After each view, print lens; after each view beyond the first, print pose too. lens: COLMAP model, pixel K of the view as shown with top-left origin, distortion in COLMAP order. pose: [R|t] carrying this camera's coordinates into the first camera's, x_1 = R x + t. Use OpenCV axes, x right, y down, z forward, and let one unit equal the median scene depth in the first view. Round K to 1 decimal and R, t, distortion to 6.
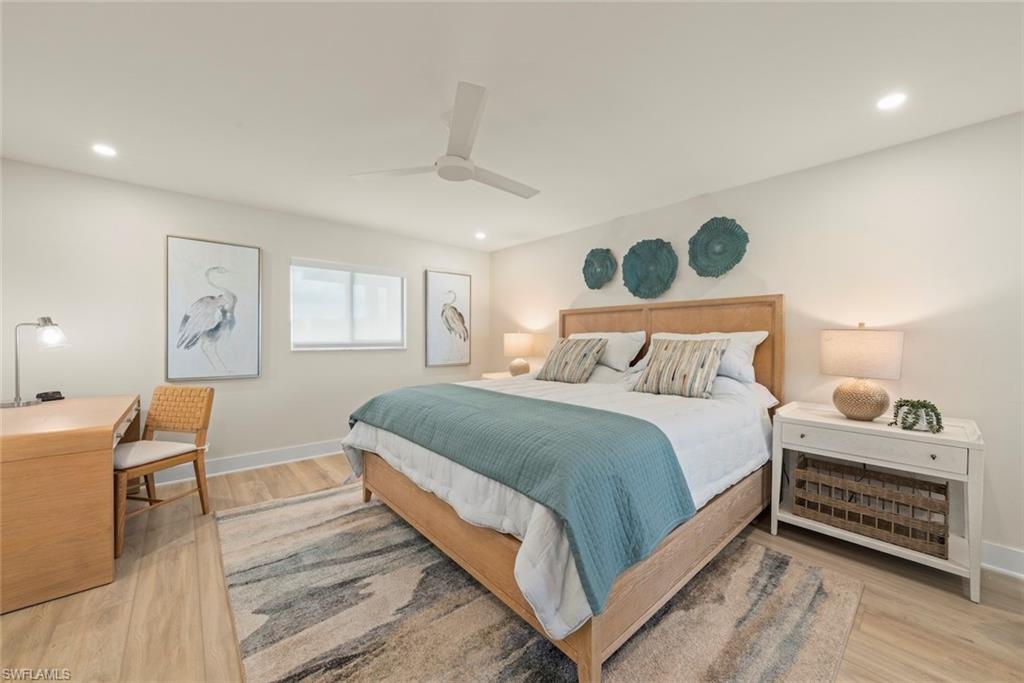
lens RADIAL K [[368.4, 0, 515.6], [0, 368.4, 338.8], [0, 0, 1]] dist [0.001266, 0.000100]
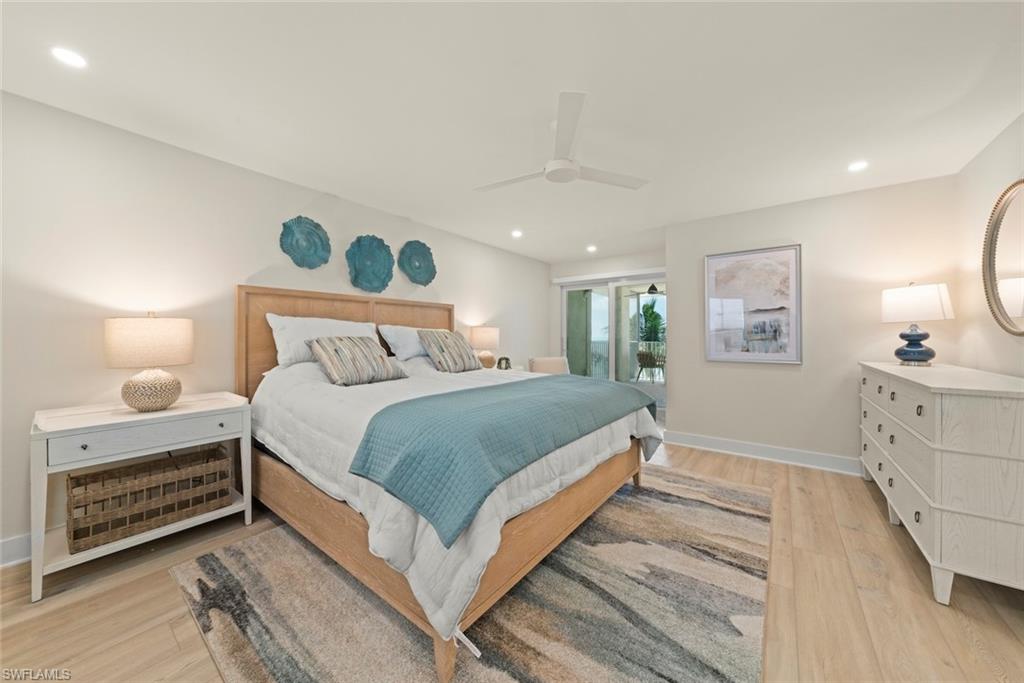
lens RADIAL K [[359.1, 0, 496.7], [0, 359.1, 332.0], [0, 0, 1]] dist [-0.000828, -0.000052]
pose [[-0.171561, 0.002476, 0.985170, -0.691340], [-0.003853, 0.999988, -0.003184, 0.004989], [-0.985166, -0.004342, -0.171549, 0.819419]]
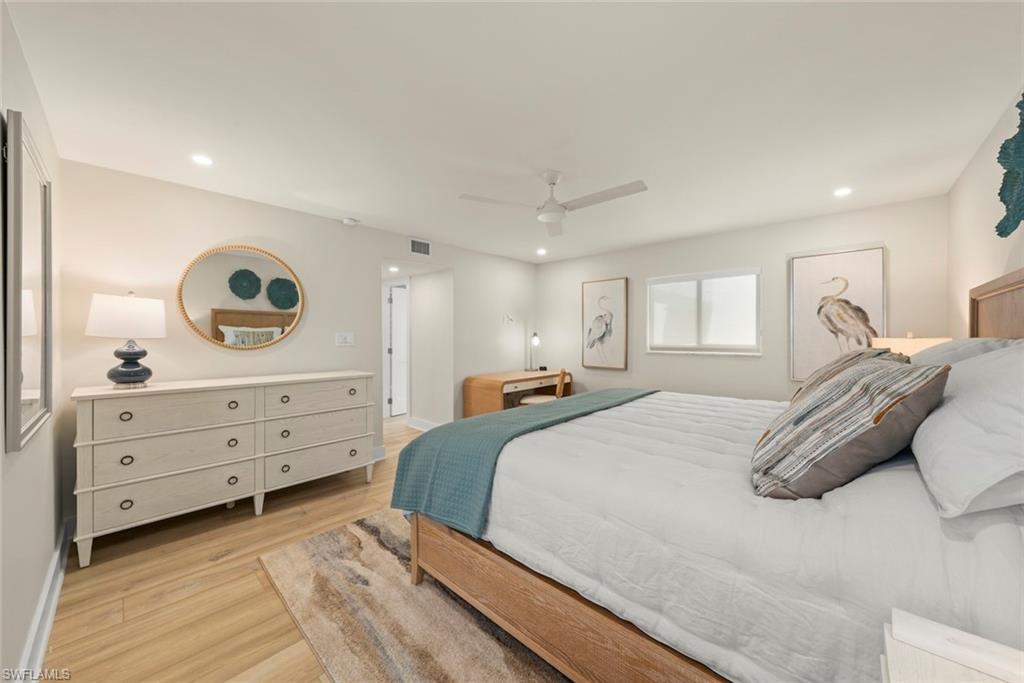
lens RADIAL K [[368.4, 0, 515.6], [0, 368.4, 338.8], [0, 0, 1]] dist [0.001266, 0.000100]
pose [[0.102236, 0.005490, -0.994745, 0.658579], [0.000586, 0.999984, 0.005579, -0.023328], [0.994760, -0.001153, 0.102231, 0.447085]]
